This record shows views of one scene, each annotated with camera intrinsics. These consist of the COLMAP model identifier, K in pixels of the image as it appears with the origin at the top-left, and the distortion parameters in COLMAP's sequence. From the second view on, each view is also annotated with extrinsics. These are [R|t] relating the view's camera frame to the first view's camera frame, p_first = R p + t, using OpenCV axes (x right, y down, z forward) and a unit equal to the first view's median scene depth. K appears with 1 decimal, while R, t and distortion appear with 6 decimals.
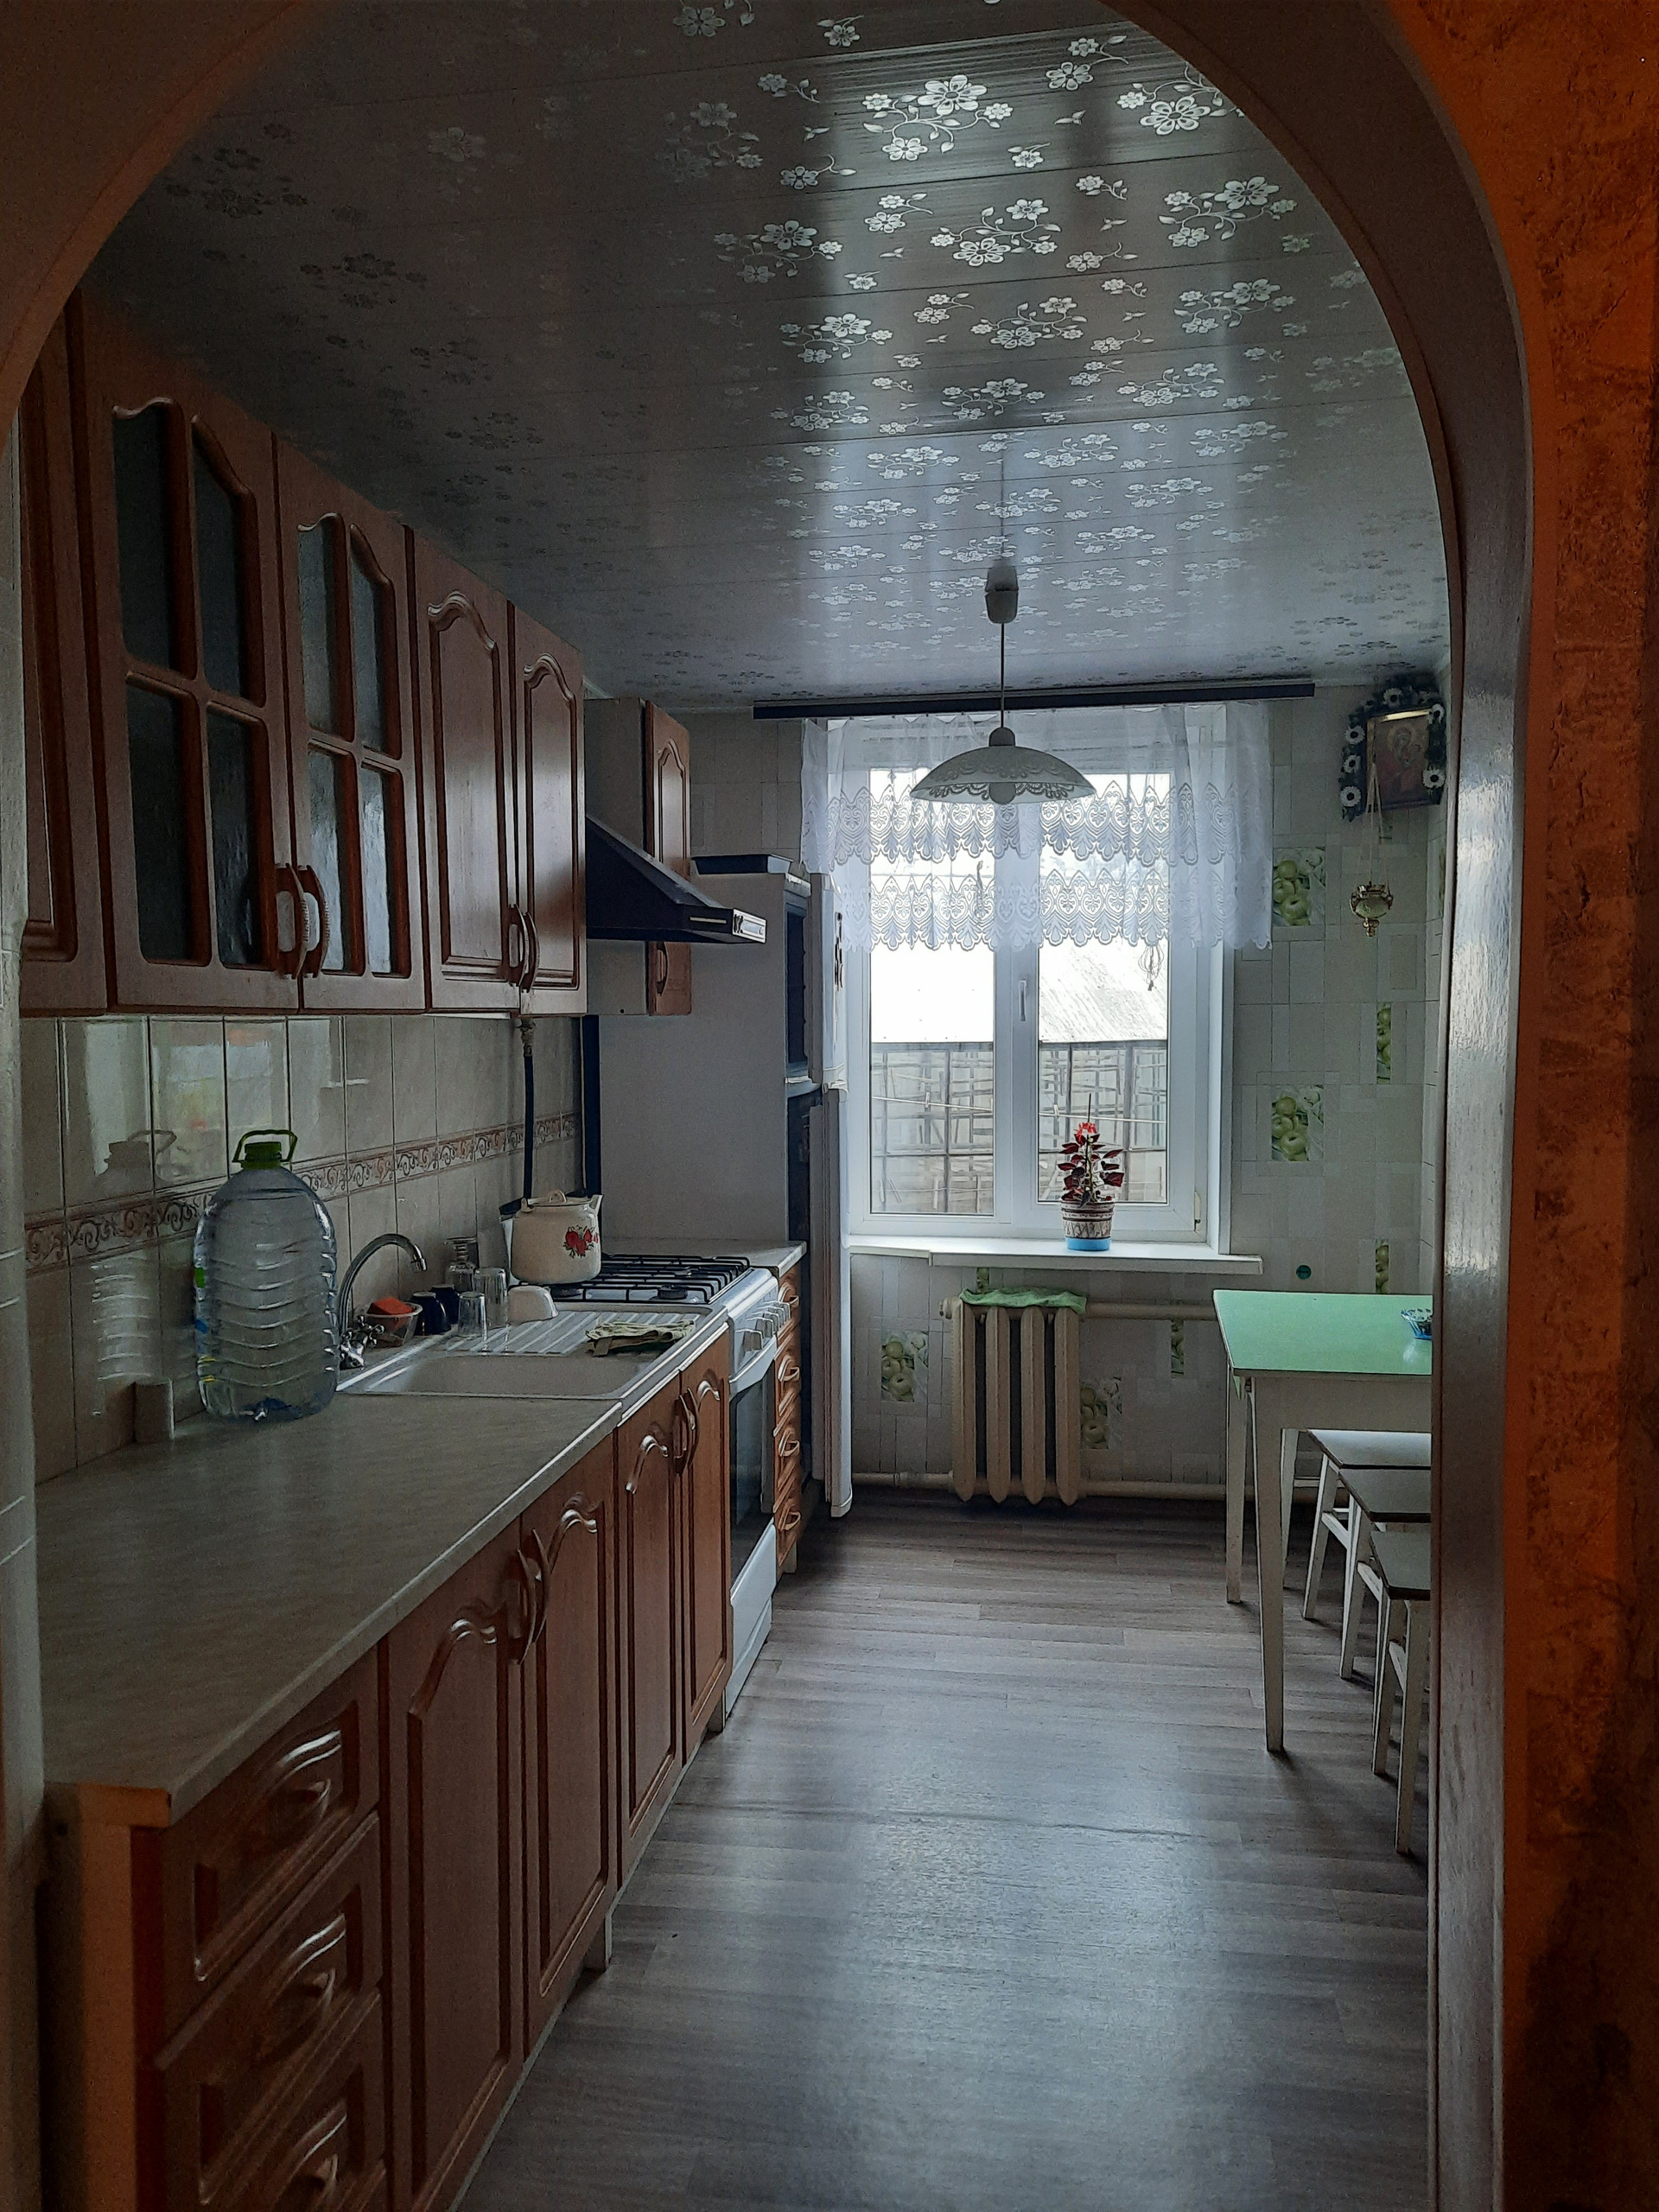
lens RADIAL K [[1616.9, 0, 834.2], [0, 1616.9, 1116.8], [0, 0, 1]] dist [0.054250, -0.043993]
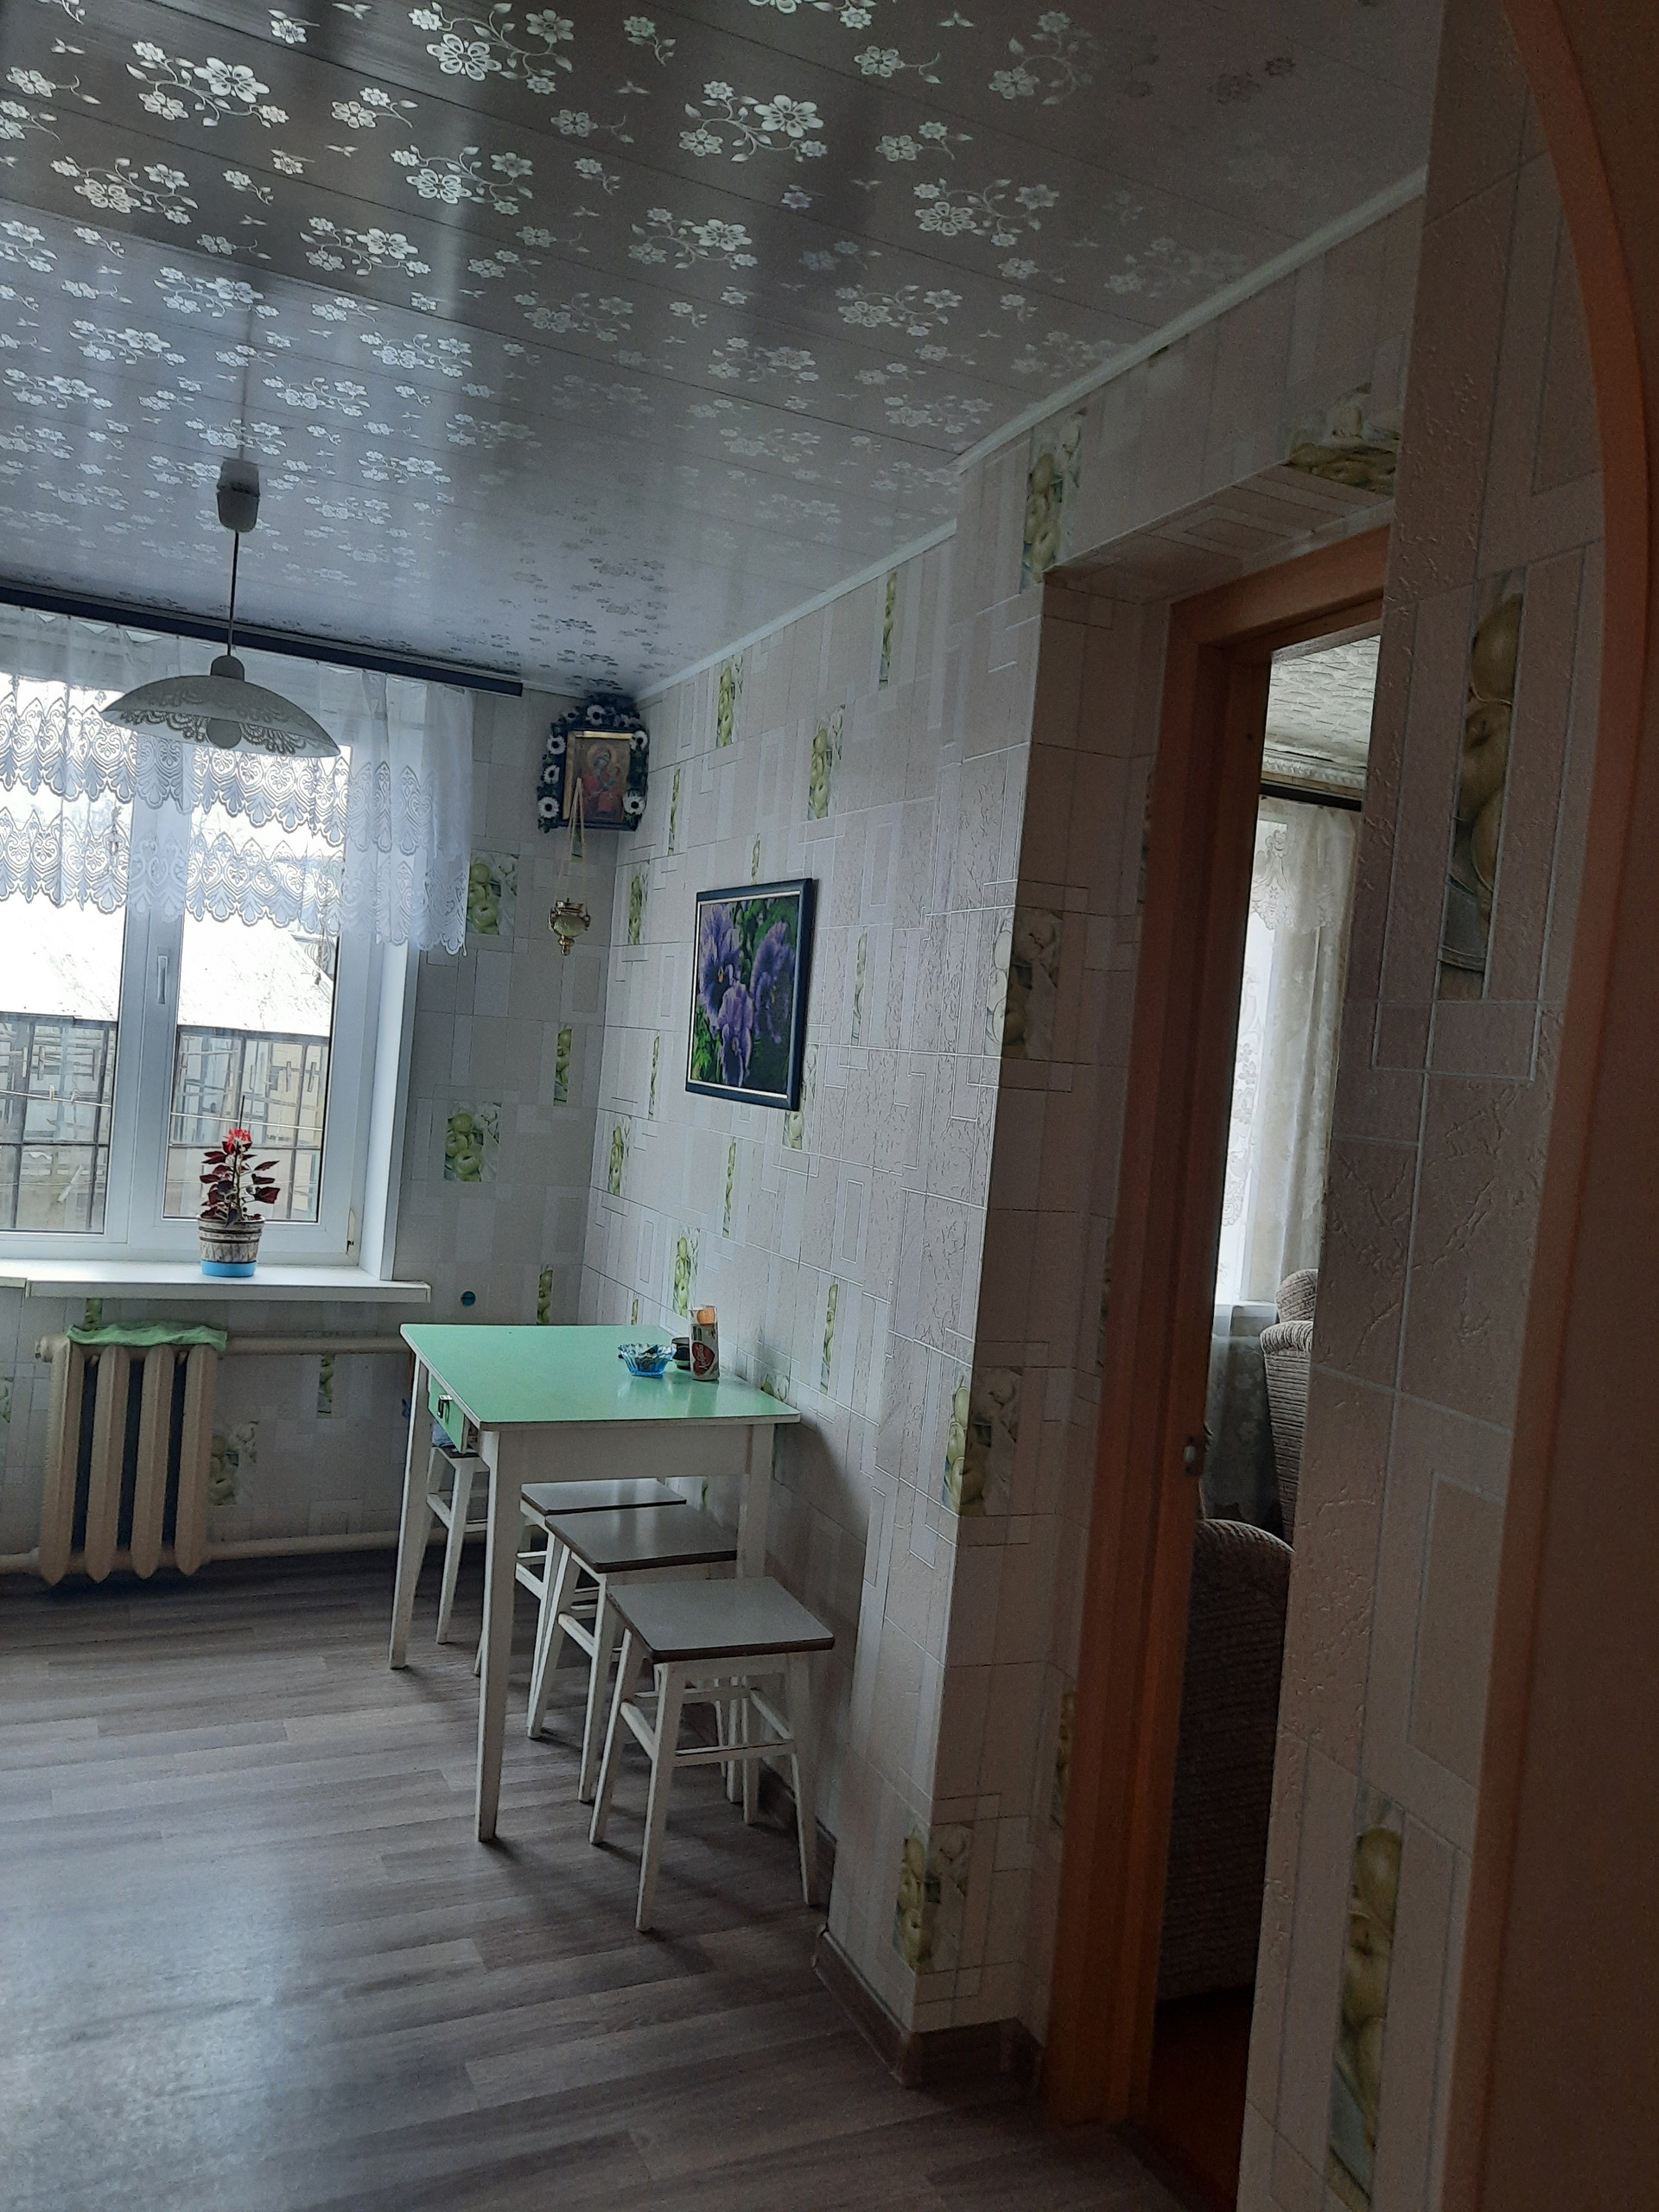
lens RADIAL K [[1616.9, 0, 819.8], [0, 1616.9, 1111.2], [0, 0, 1]] dist [0.054250, -0.043993]
pose [[0.821822, 0.058409, 0.566742, -0.093858], [-0.057712, 0.998149, -0.019183, -0.008186], [-0.566814, -0.016943, 0.823672, 0.121463]]
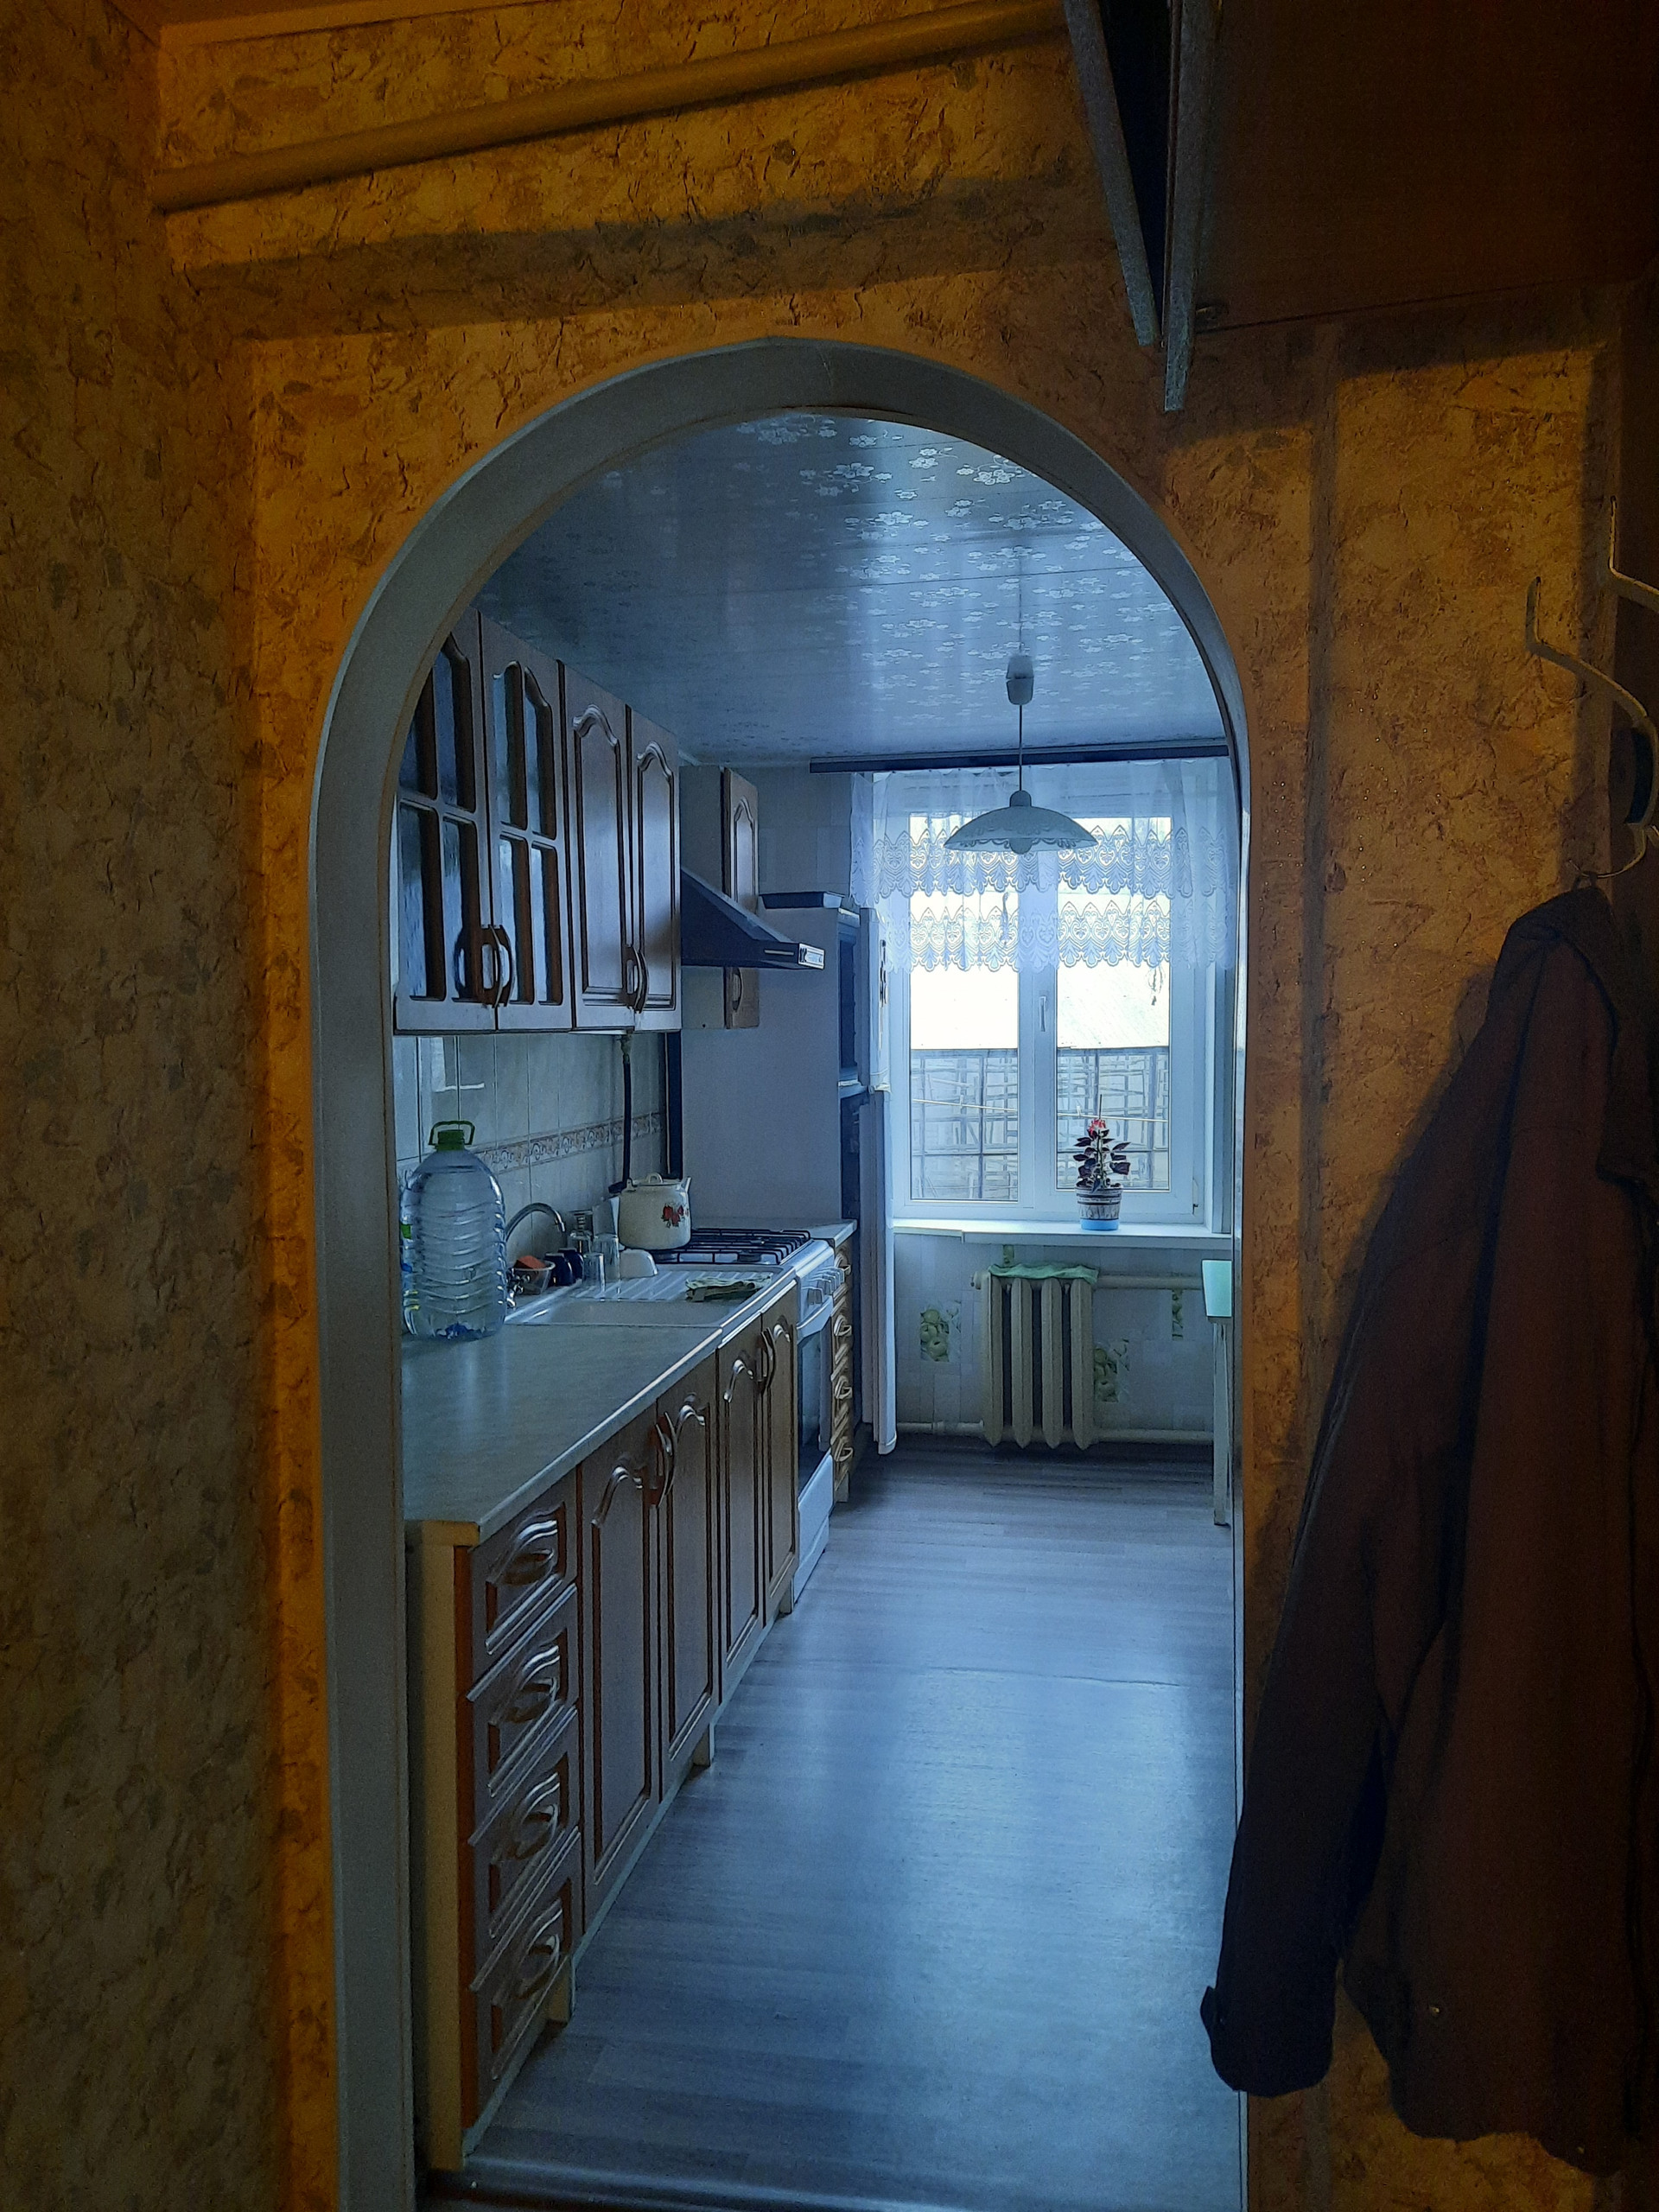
lens RADIAL K [[1616.9, 0, 825.9], [0, 1616.9, 1115.3], [0, 0, 1]] dist [0.054250, -0.043993]
pose [[0.999593, -0.000937, -0.028526, -0.006175], [0.000816, 0.999991, -0.004278, 0.005934], [0.028529, 0.004253, 0.999584, -0.185085]]
